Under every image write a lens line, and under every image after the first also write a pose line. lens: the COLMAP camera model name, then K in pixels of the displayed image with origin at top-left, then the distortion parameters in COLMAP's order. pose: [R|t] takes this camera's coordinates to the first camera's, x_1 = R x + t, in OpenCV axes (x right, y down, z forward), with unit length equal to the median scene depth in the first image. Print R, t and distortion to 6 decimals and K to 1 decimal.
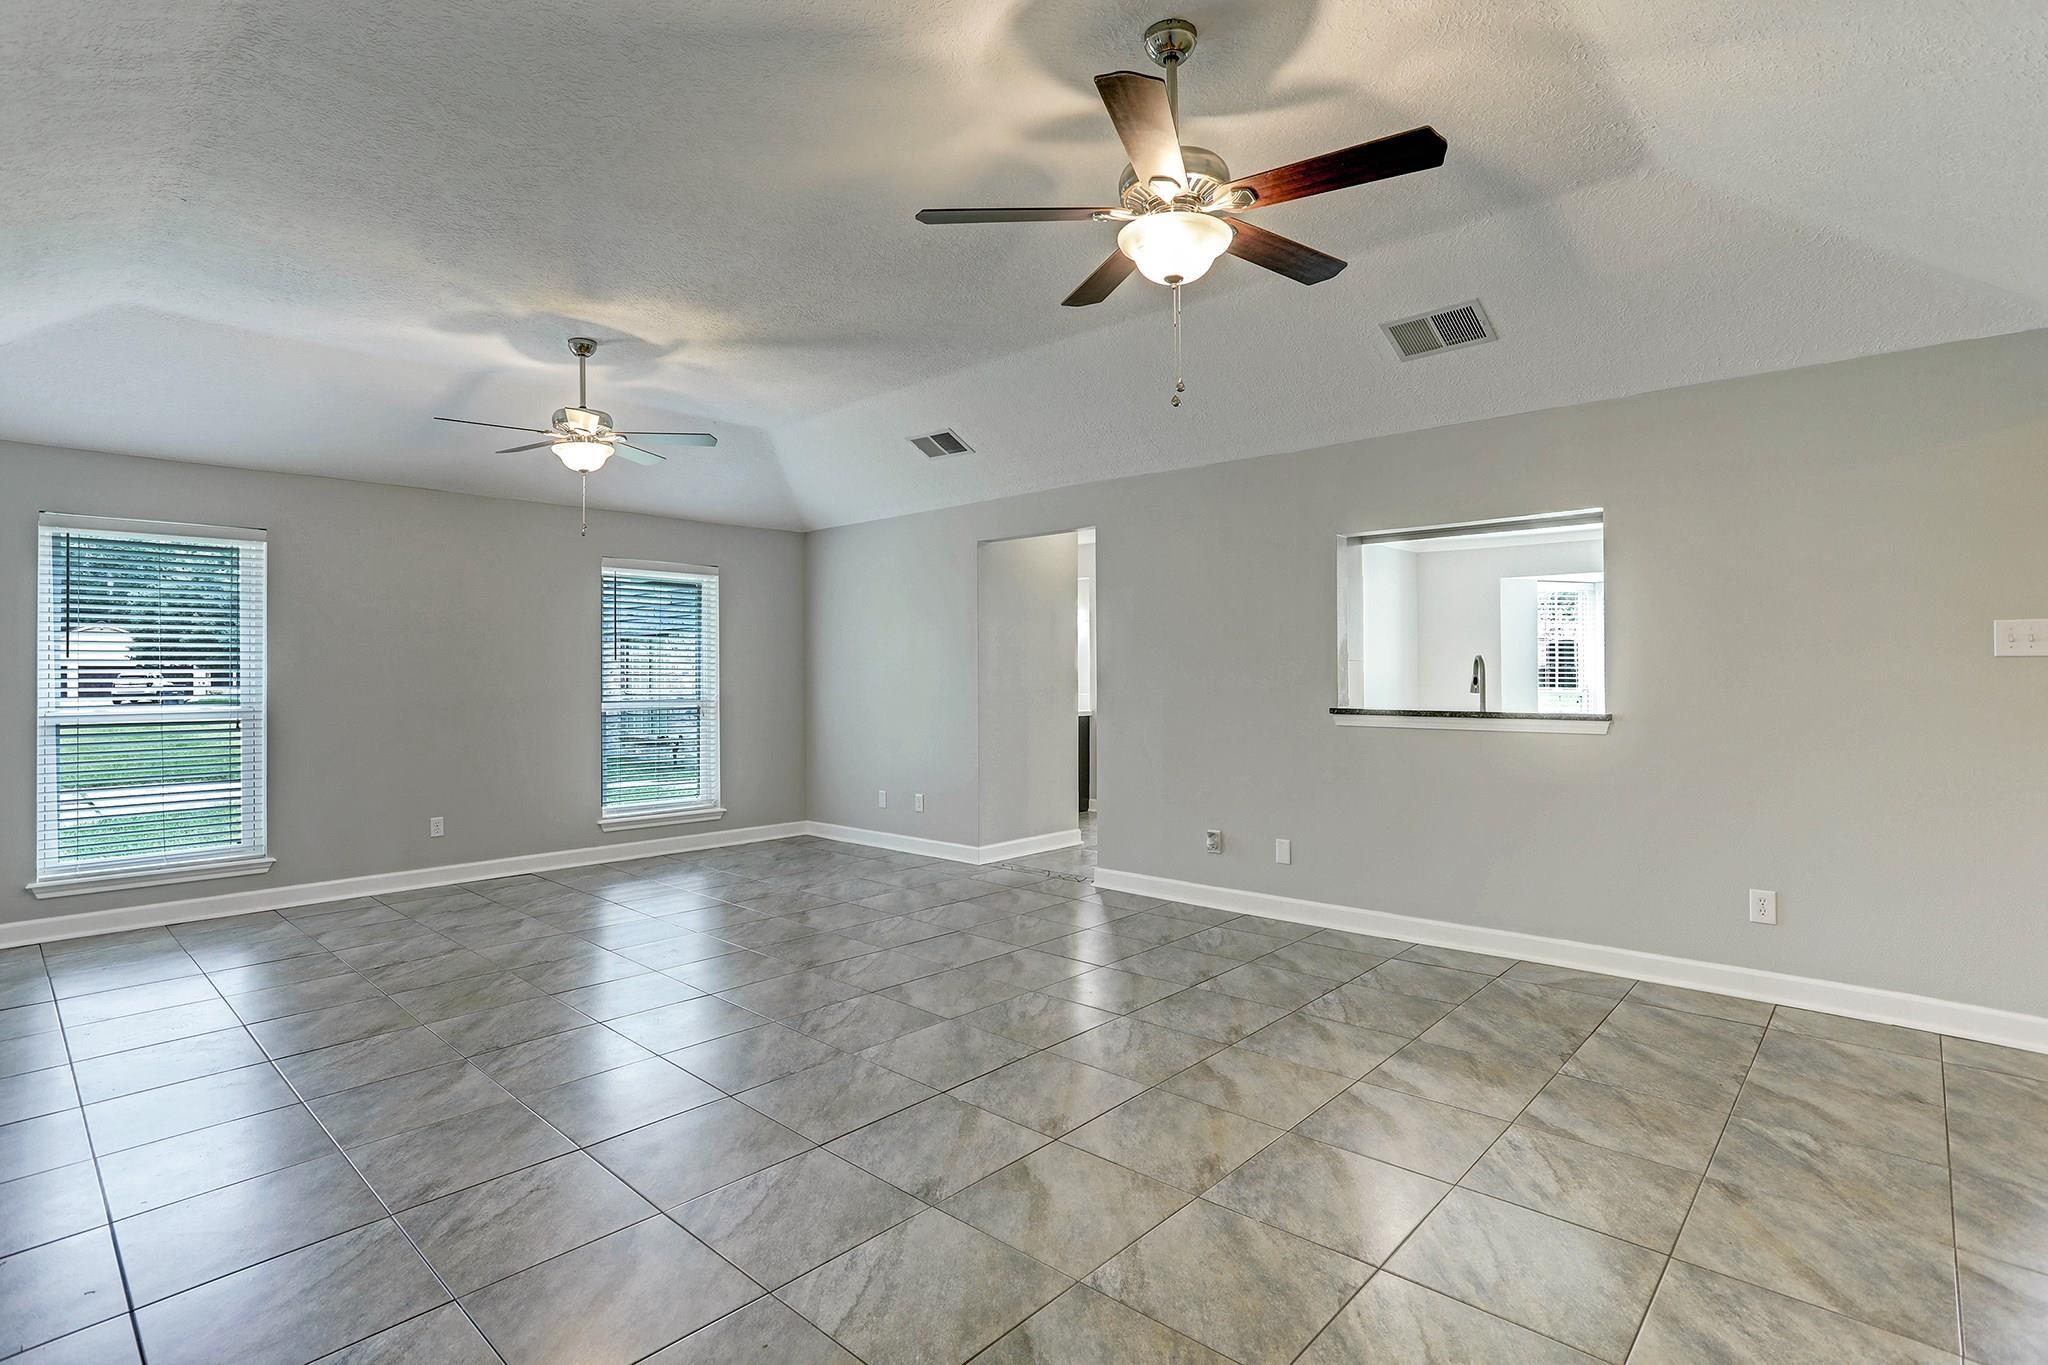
lens RADIAL K [[995.9, 0, 1032.4], [0, 995.9, 654.6], [0, 0, 1]] dist [-0.058359, 0.028197]
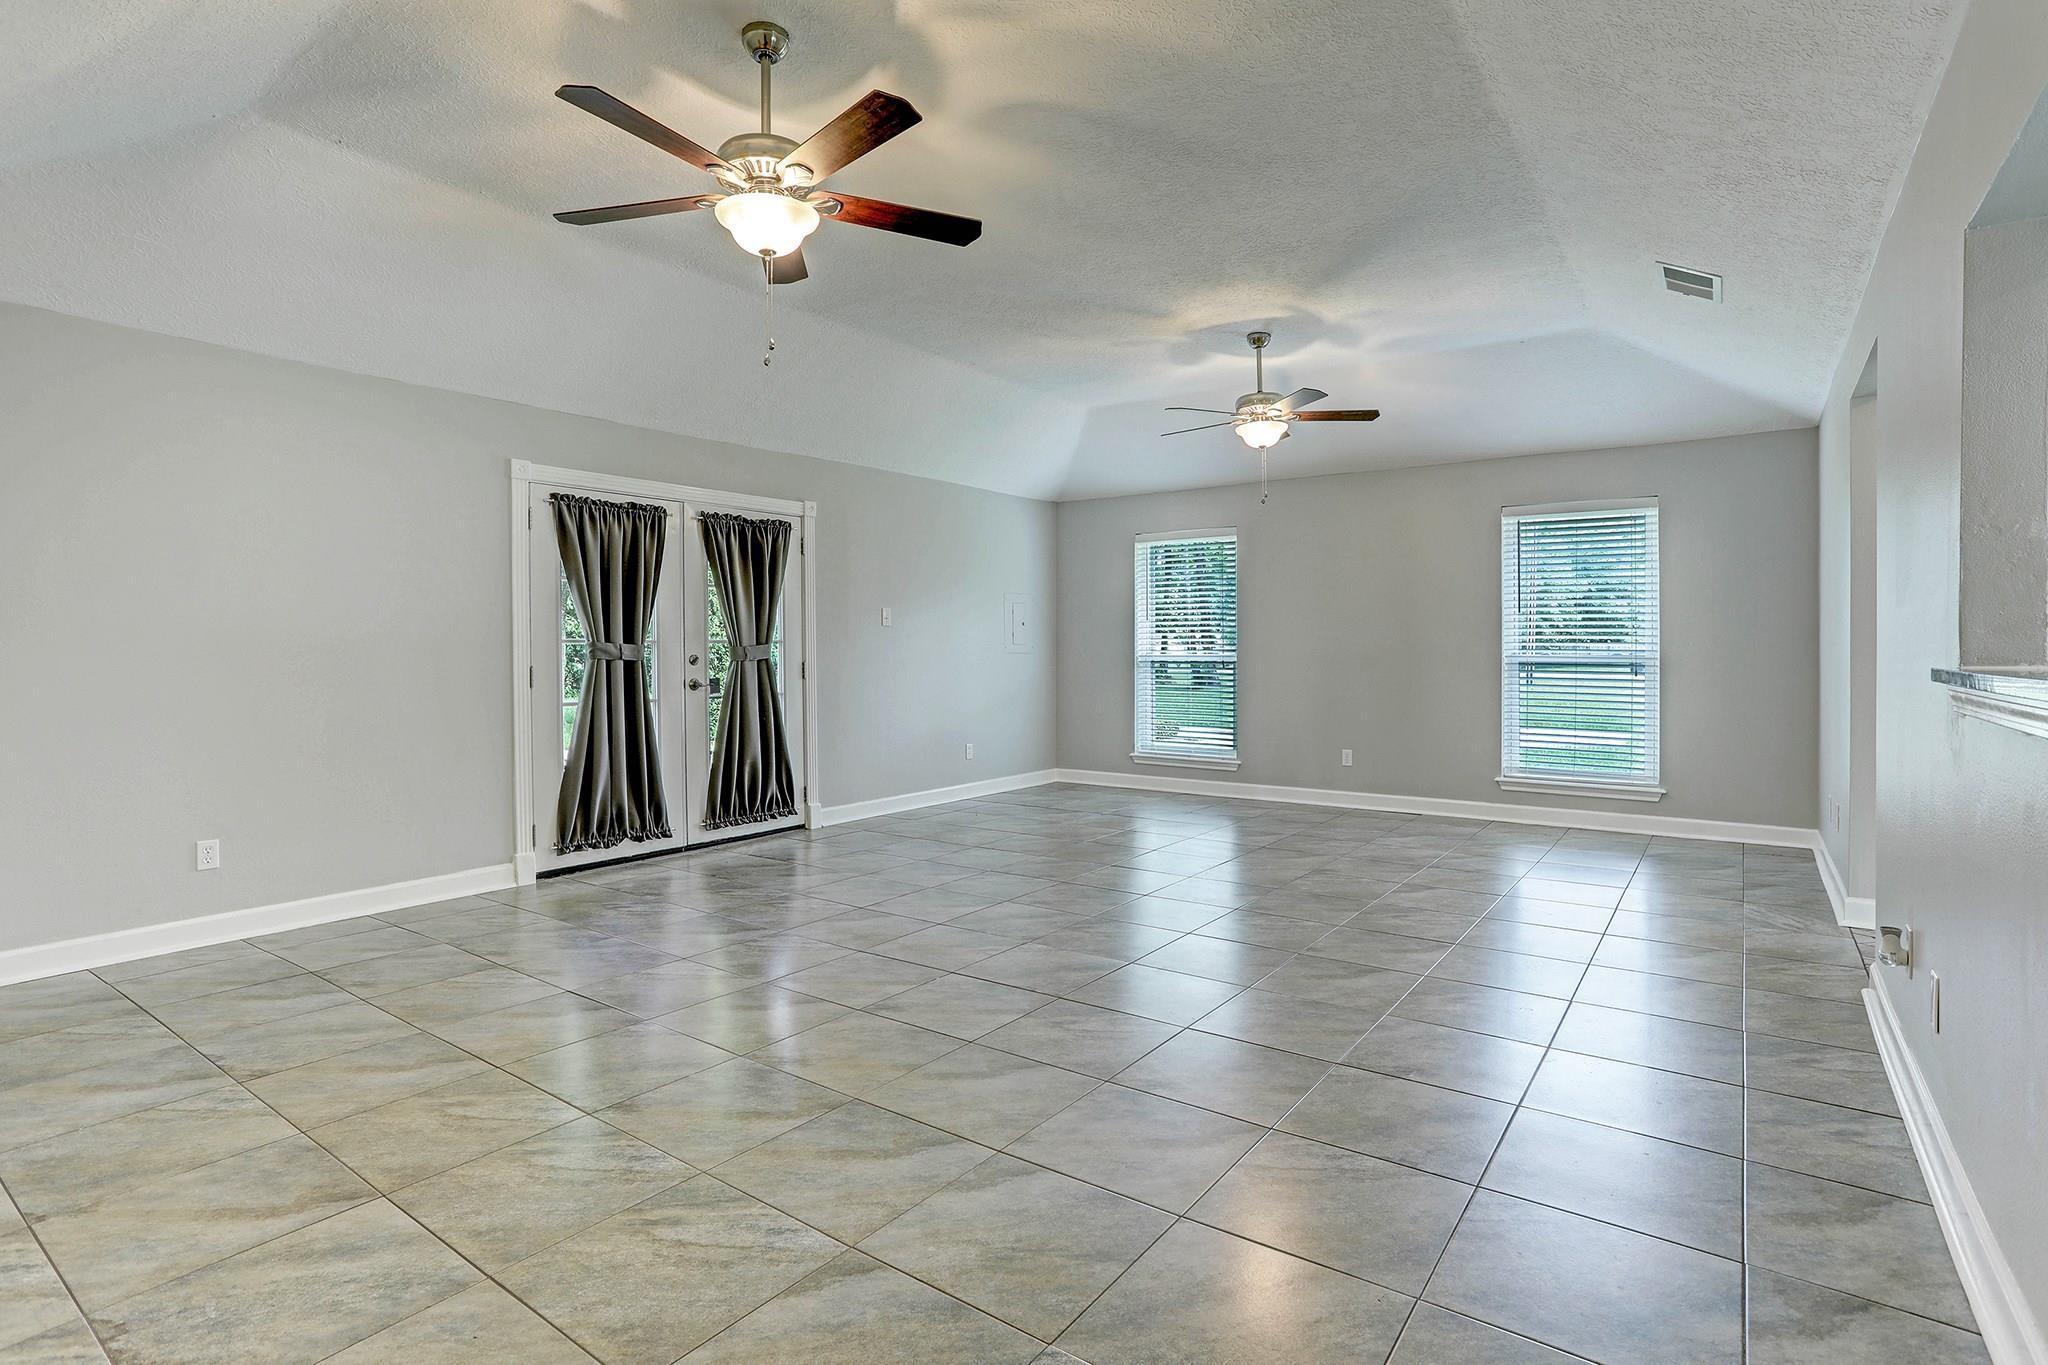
lens RADIAL K [[995.9, 0, 1032.4], [0, 995.9, 654.6], [0, 0, 1]] dist [-0.058359, 0.028197]
pose [[0.120393, 0.010713, -0.992669, 0.891233], [0.020493, 0.999702, 0.013274, 0.045955], [0.992515, -0.021940, 0.120137, 0.795197]]
